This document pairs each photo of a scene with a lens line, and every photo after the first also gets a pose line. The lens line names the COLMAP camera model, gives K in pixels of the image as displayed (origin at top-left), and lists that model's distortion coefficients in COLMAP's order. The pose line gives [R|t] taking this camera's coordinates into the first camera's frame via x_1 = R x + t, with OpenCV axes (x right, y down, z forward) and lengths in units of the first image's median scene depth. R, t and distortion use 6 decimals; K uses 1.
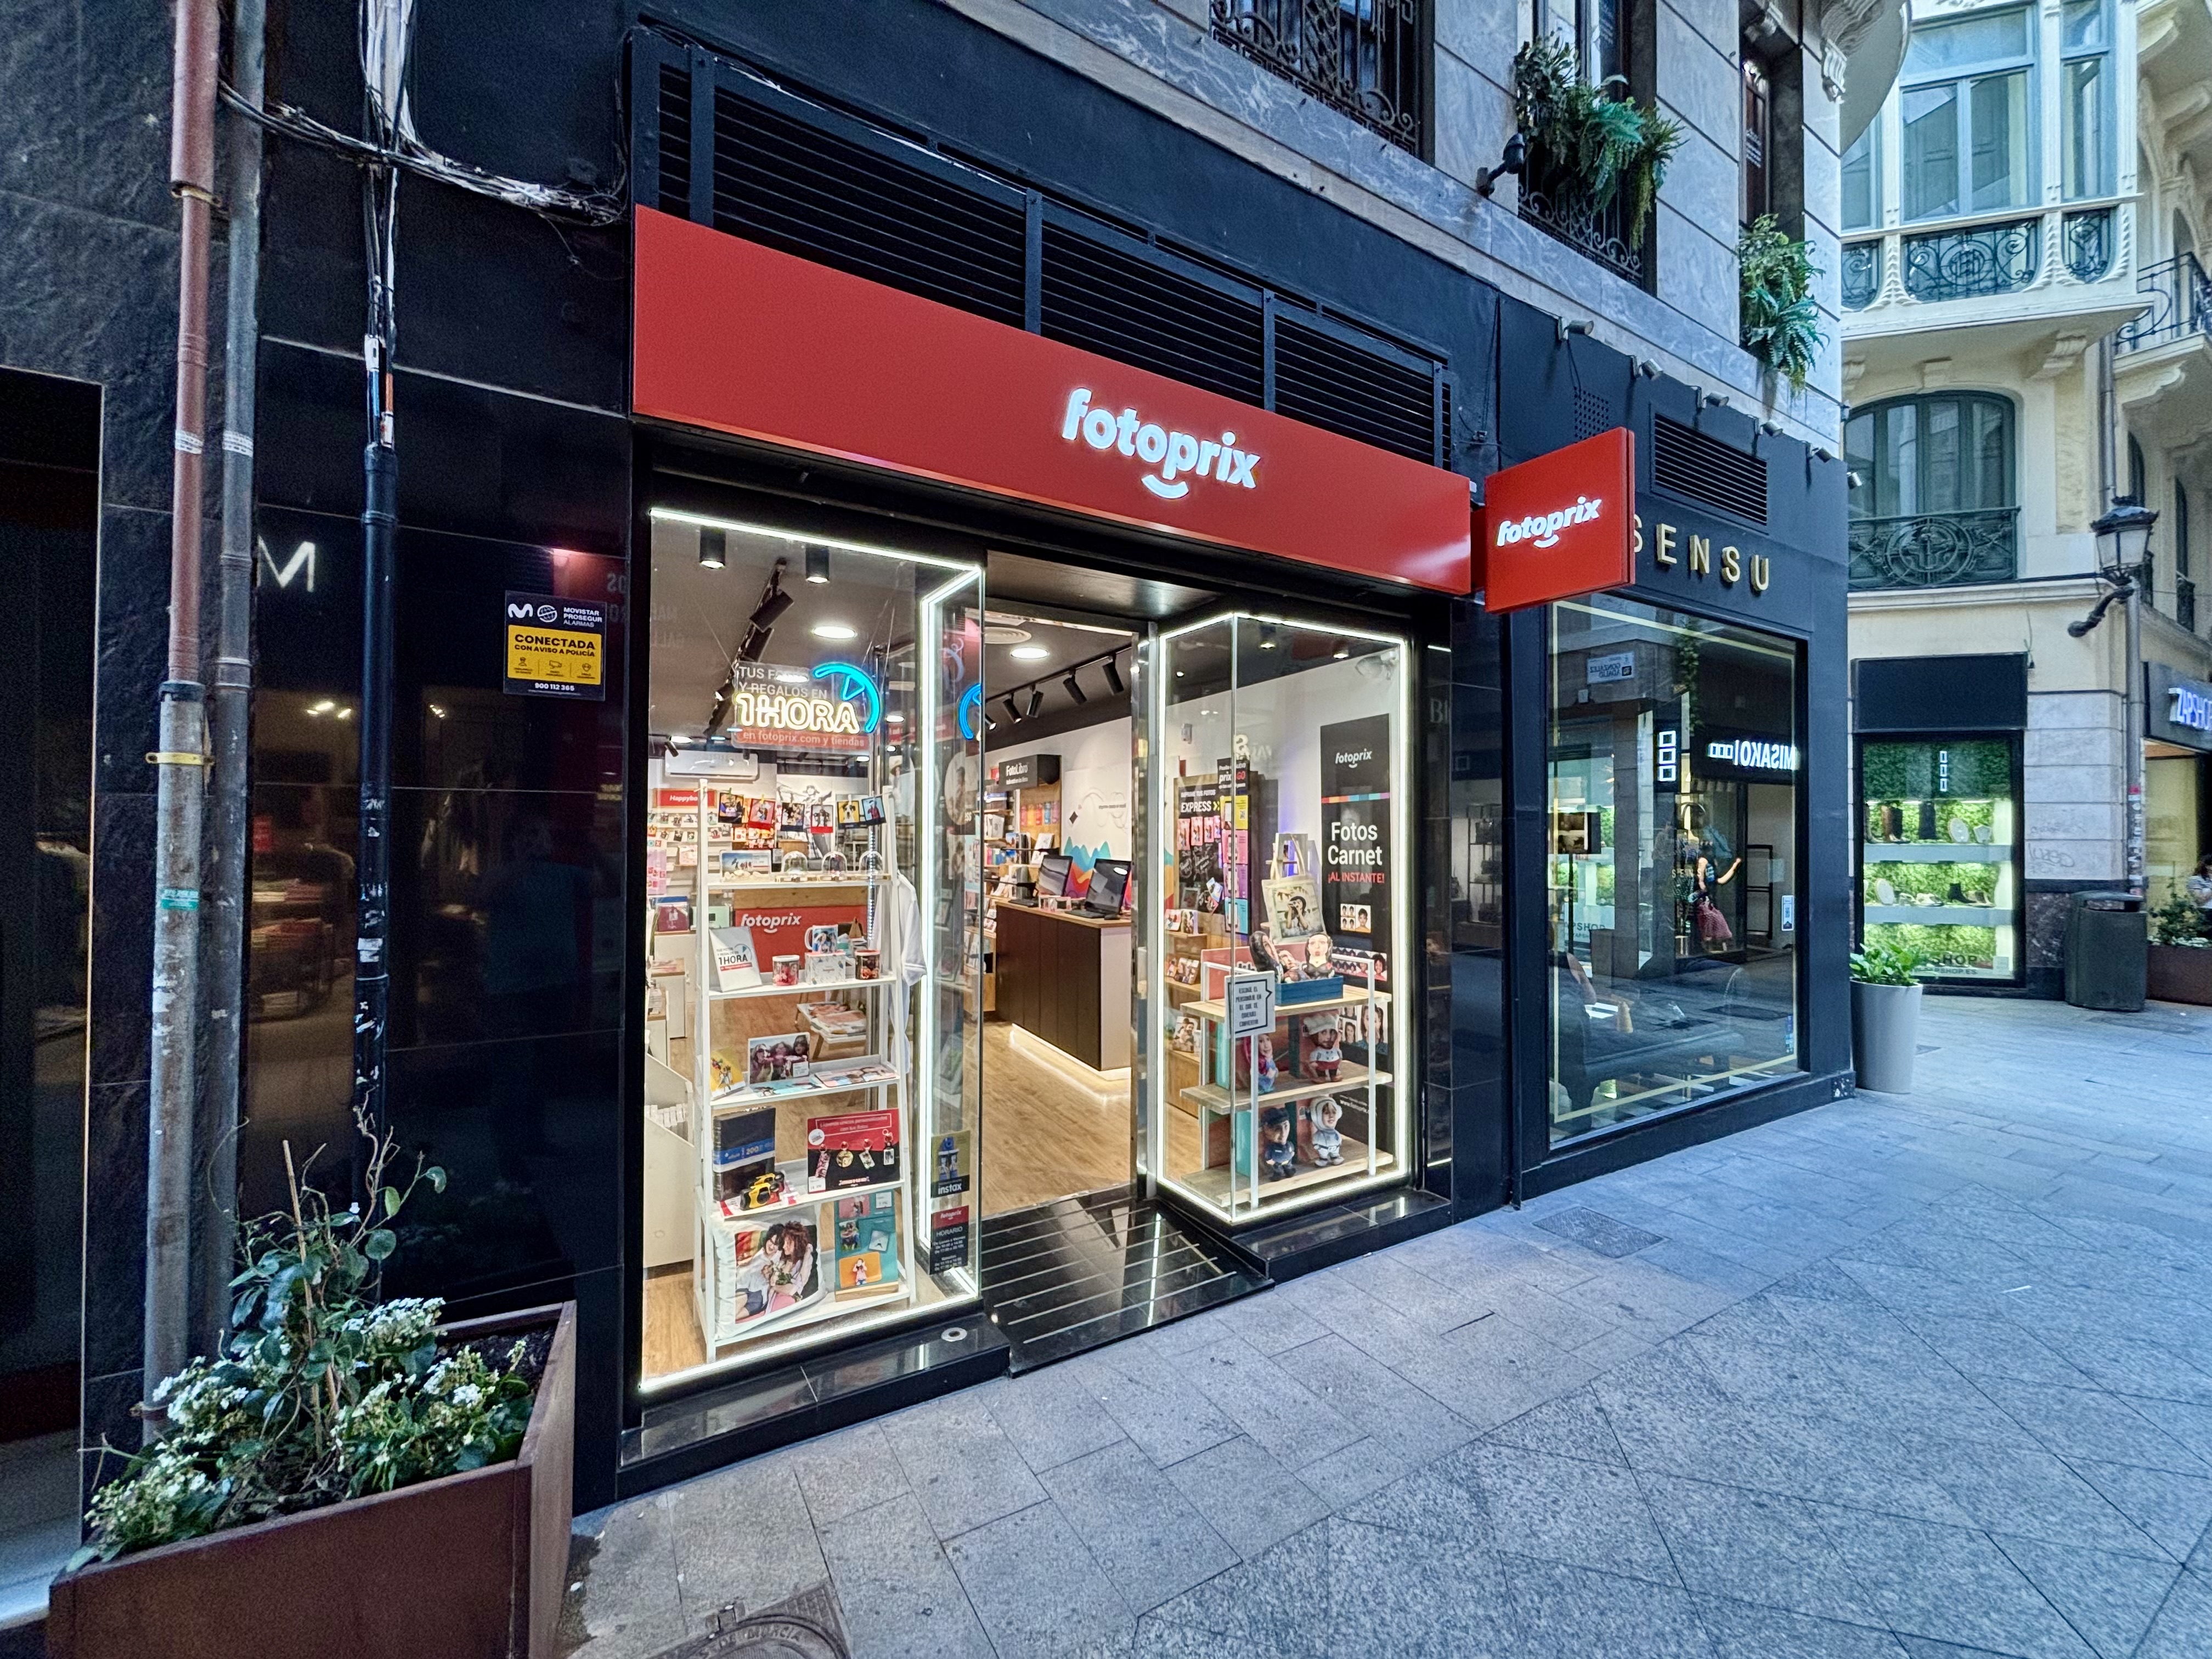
lens RADIAL K [[891.8, 0, 1105.8], [0, 891.8, 824.5], [0, 0, 1]] dist [-0.000293, 0.000300]
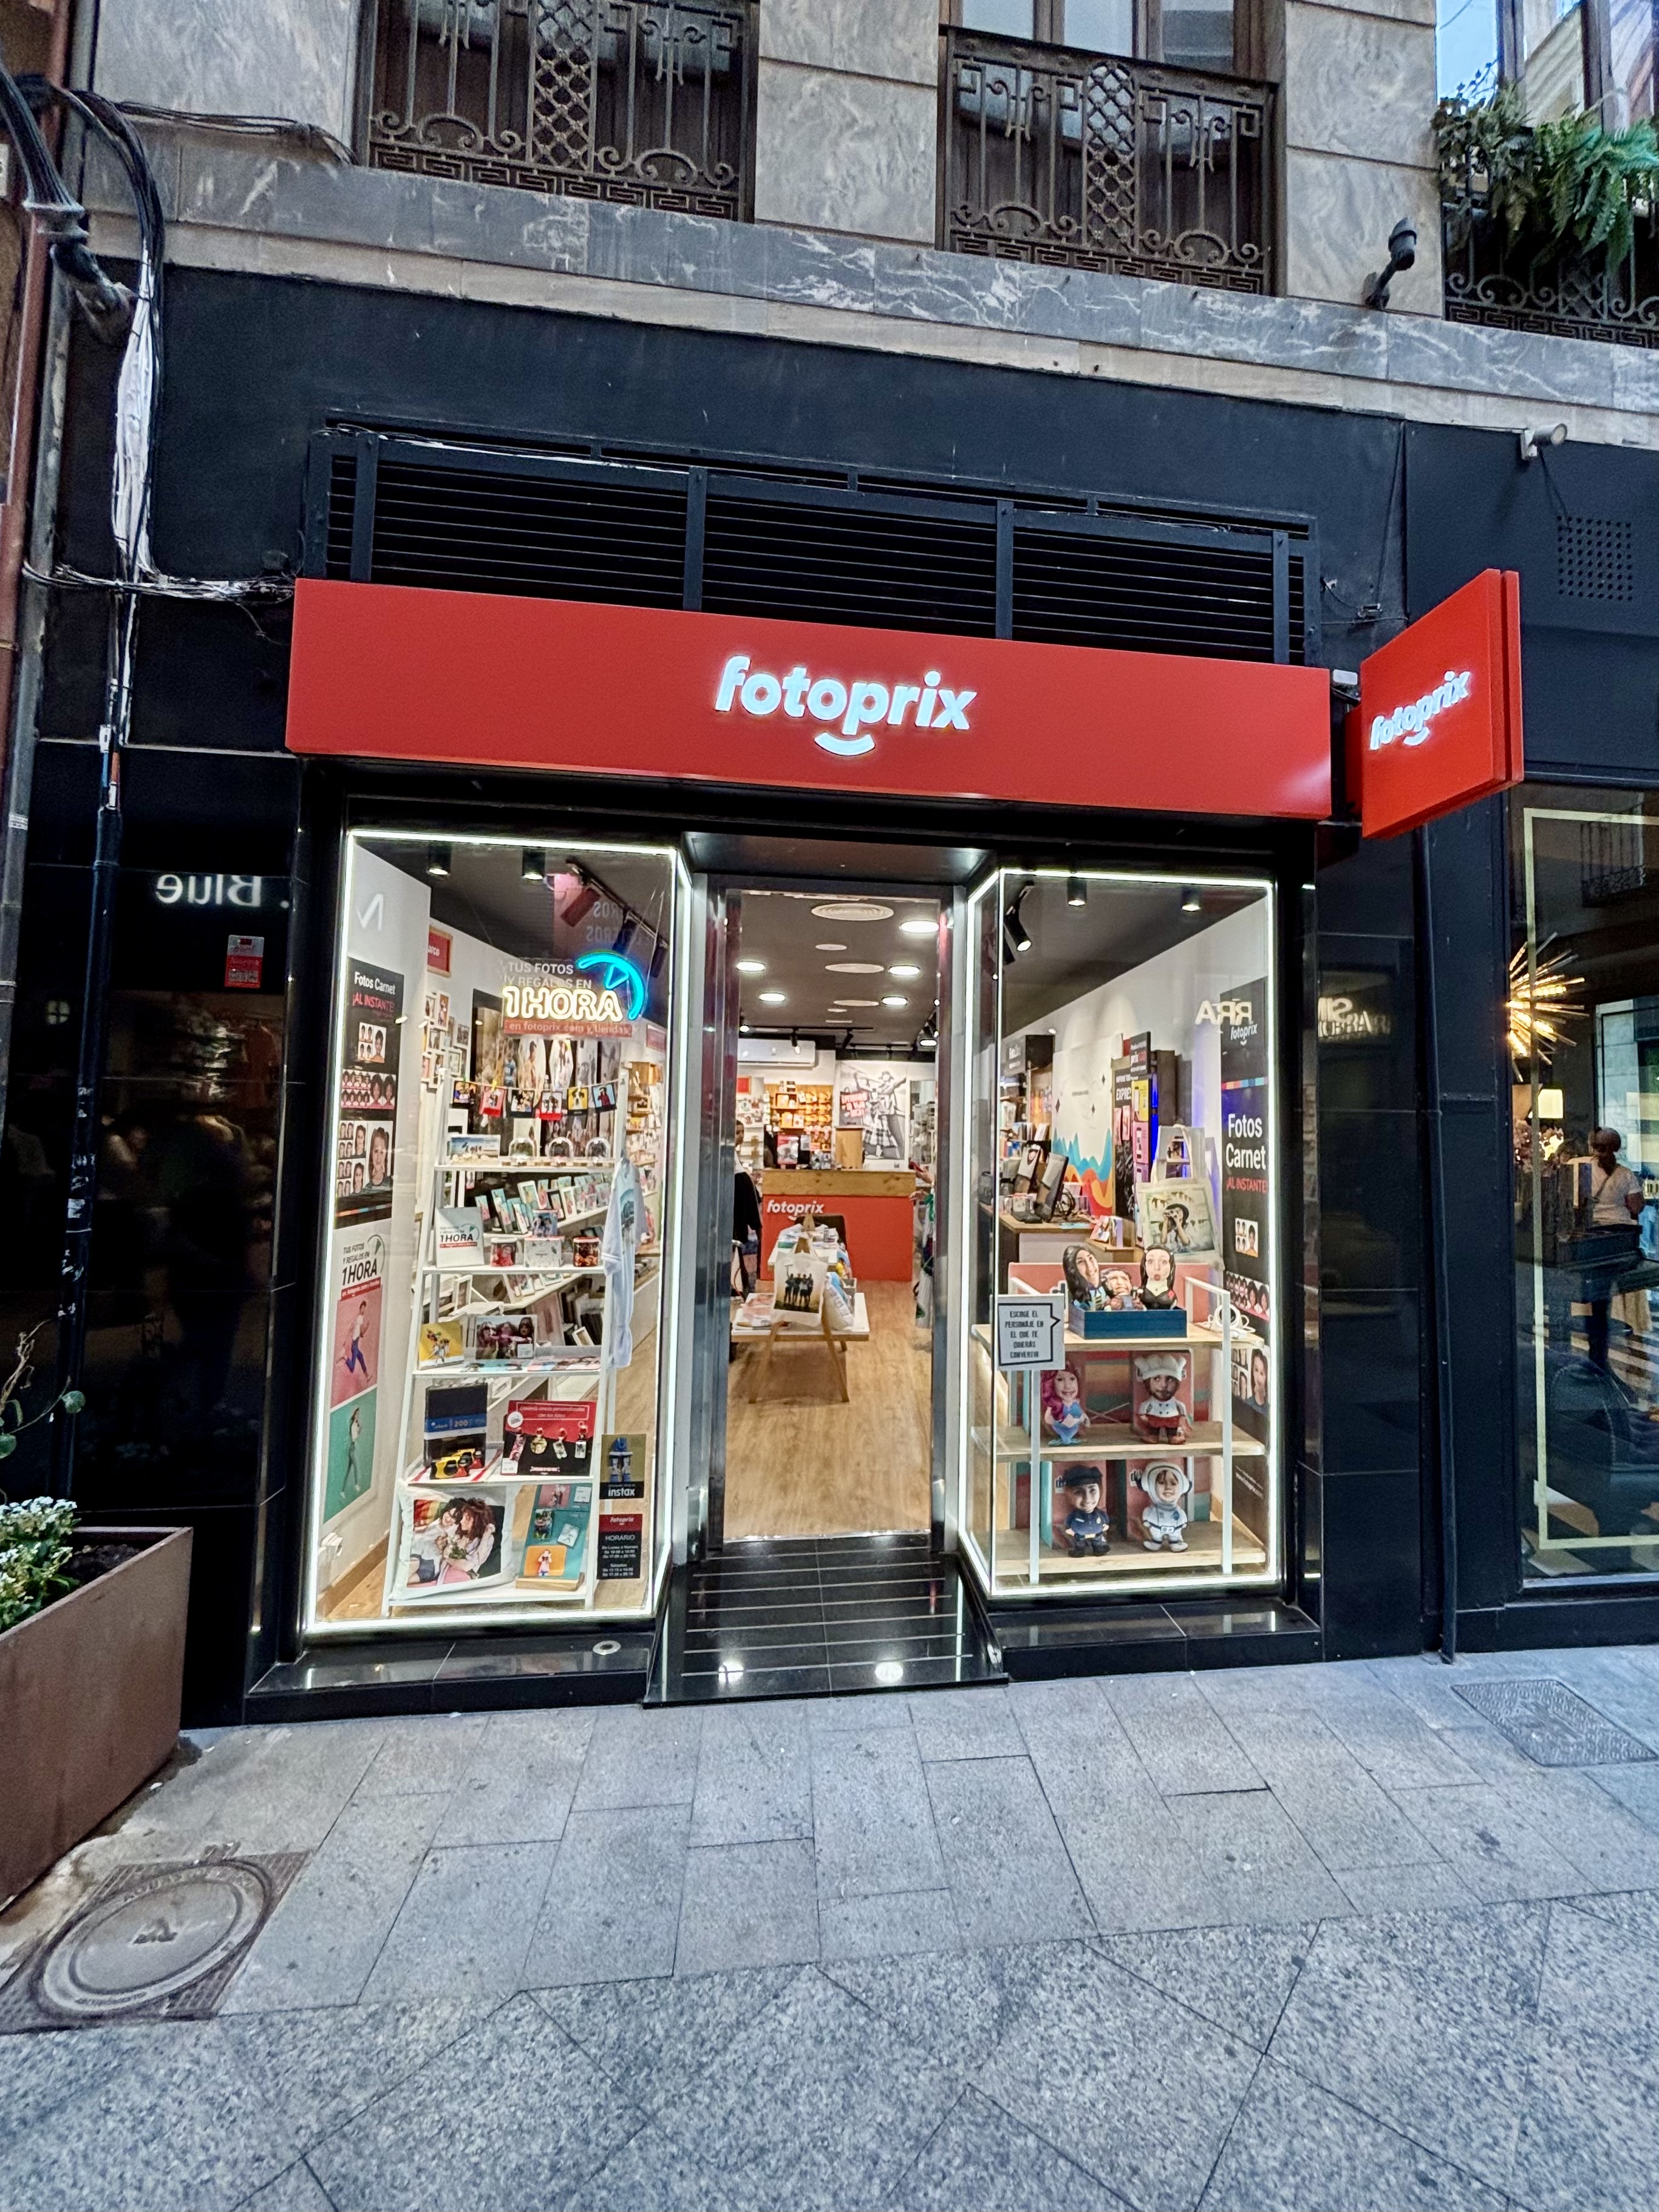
lens RADIAL K [[986.0, 0, 913.6], [0, 986.0, 1056.8], [0, 0, 1]] dist [-0.003911, 0.002628]
pose [[0.919430, -0.013172, -0.393033, 0.433039], [-0.009072, 0.998462, -0.054686, -0.003544], [0.393149, 0.053845, 0.917897, 0.100949]]
